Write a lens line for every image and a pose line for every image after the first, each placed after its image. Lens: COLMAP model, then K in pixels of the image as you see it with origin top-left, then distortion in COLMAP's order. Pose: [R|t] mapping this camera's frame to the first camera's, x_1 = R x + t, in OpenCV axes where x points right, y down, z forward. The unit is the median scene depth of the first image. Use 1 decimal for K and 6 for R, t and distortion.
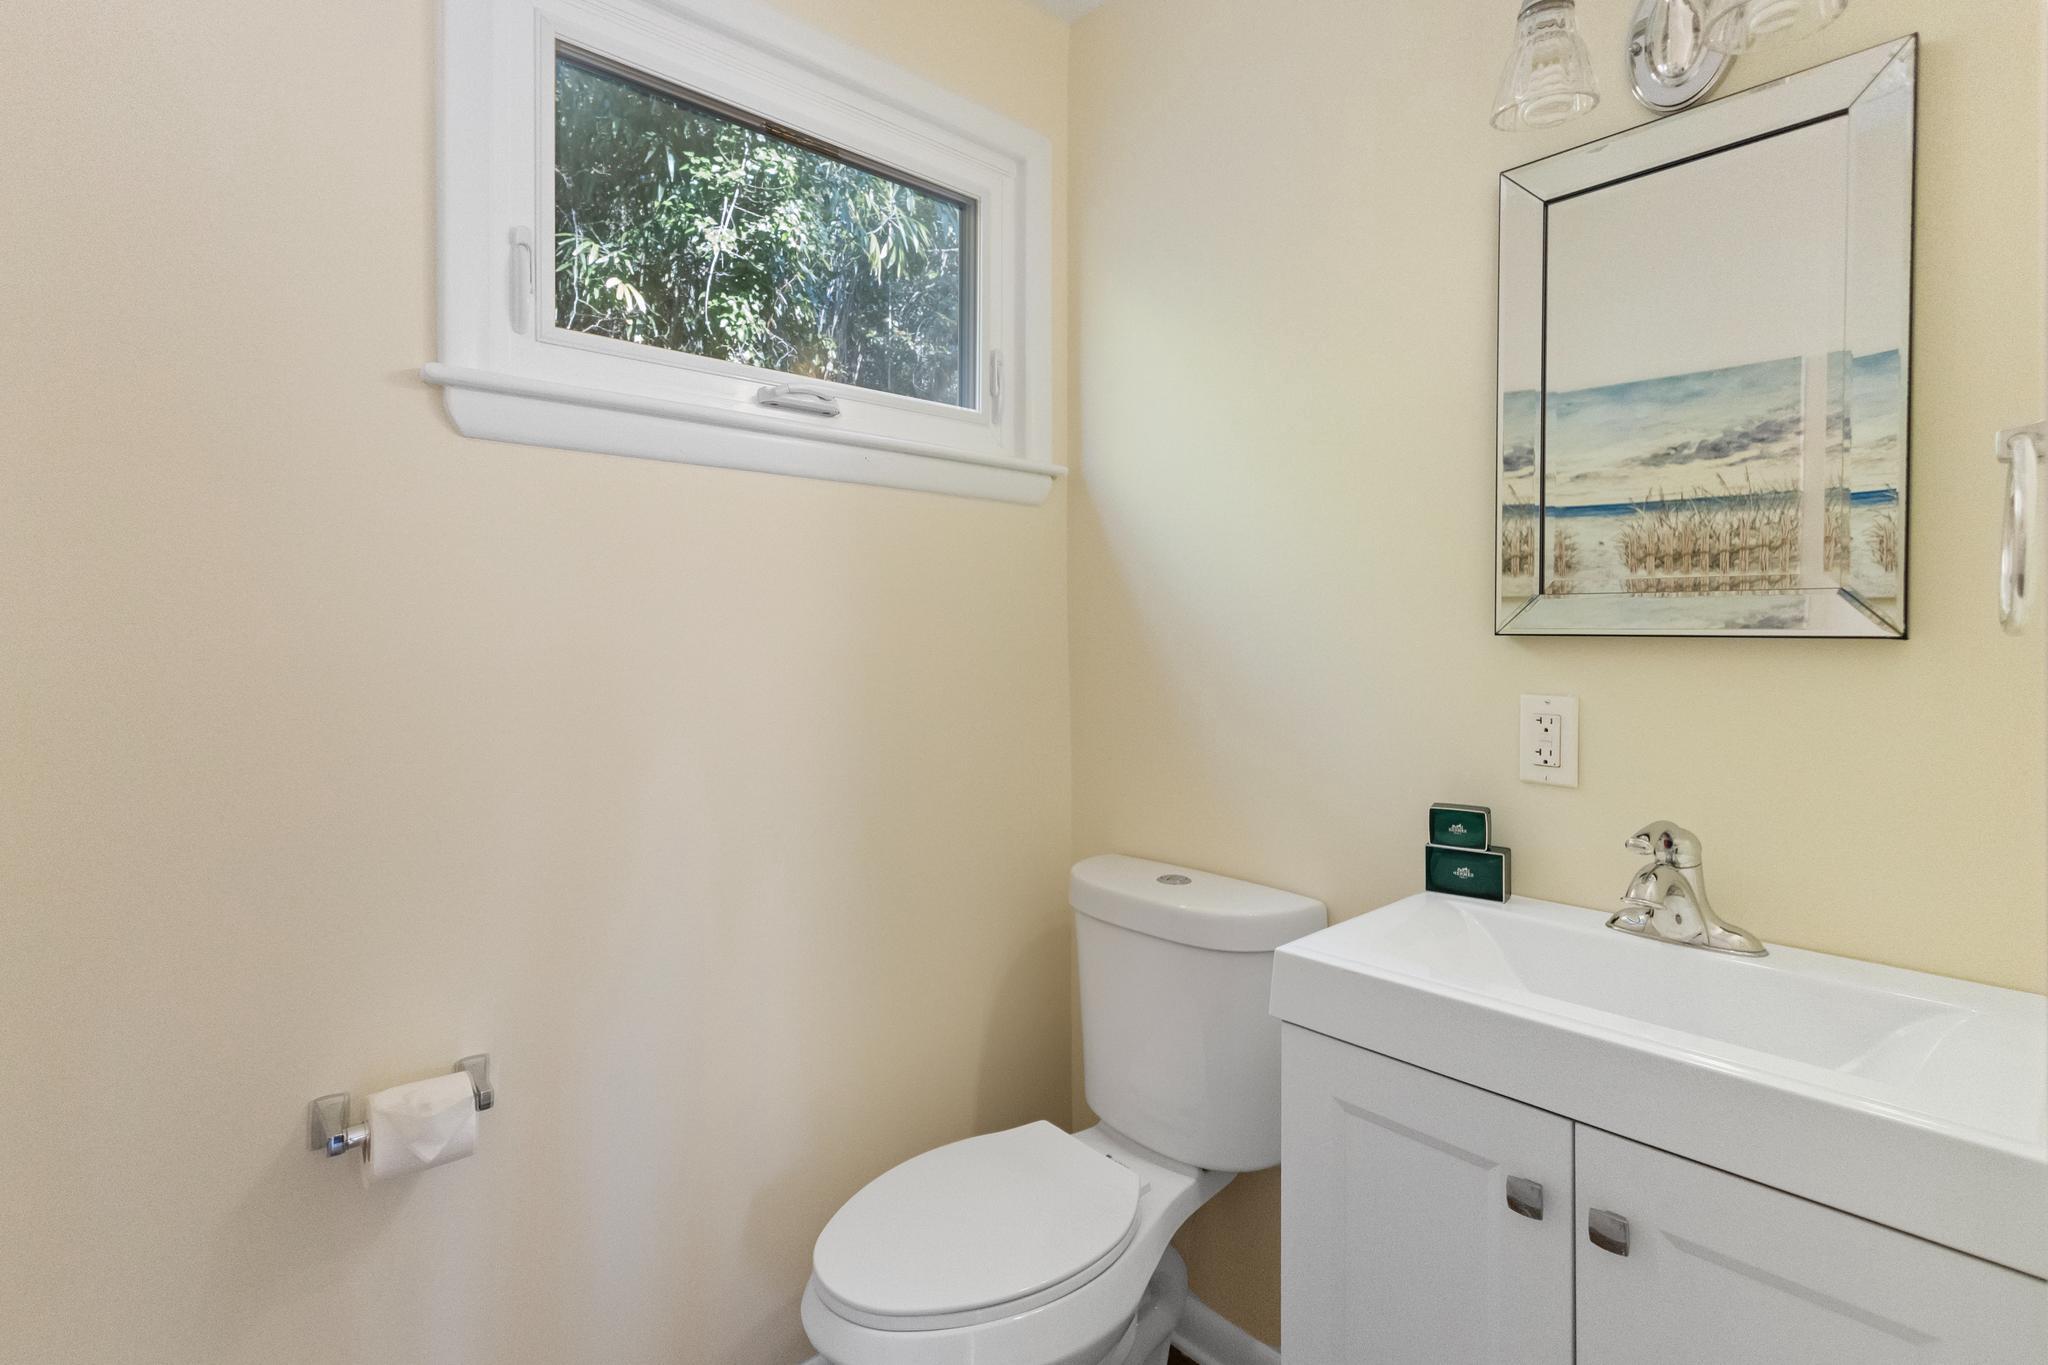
lens RADIAL K [[967.7, 0, 1023.5], [0, 967.7, 656.8], [0, 0, 1]] dist [-0.001099, -0.000025]
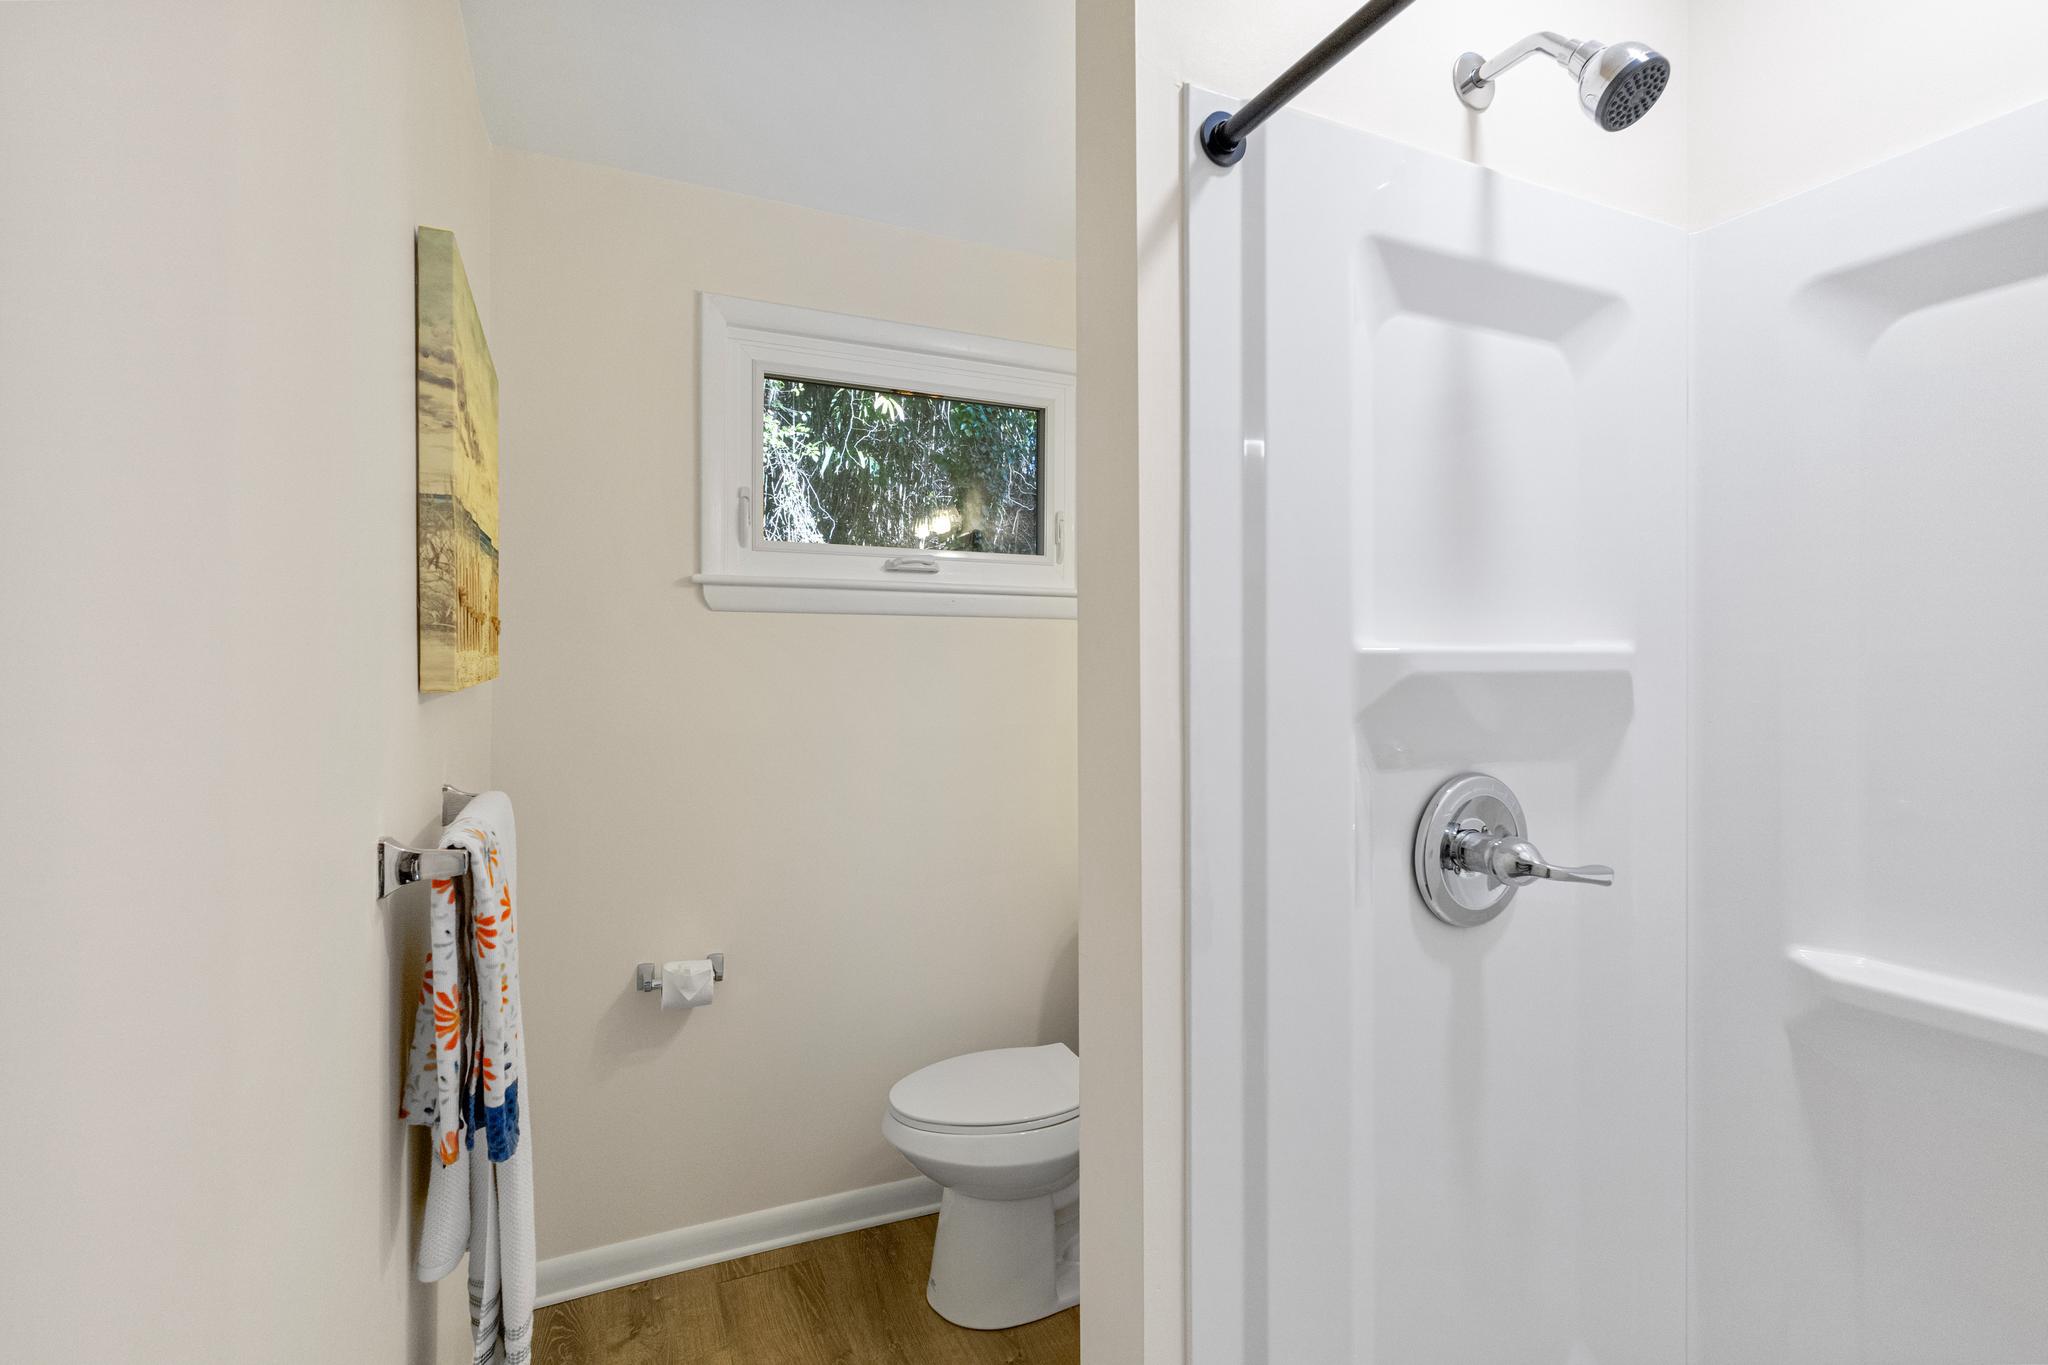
lens RADIAL K [[955.5, 0, 1019.3], [0, 955.5, 690.4], [0, 0, 1]] dist [0.001995, 0.000740]
pose [[0.956563, -0.000436, -0.291525, 0.497882], [-0.000037, 0.999999, -0.001615, -0.079686], [0.291525, 0.001556, 0.956562, -0.549122]]
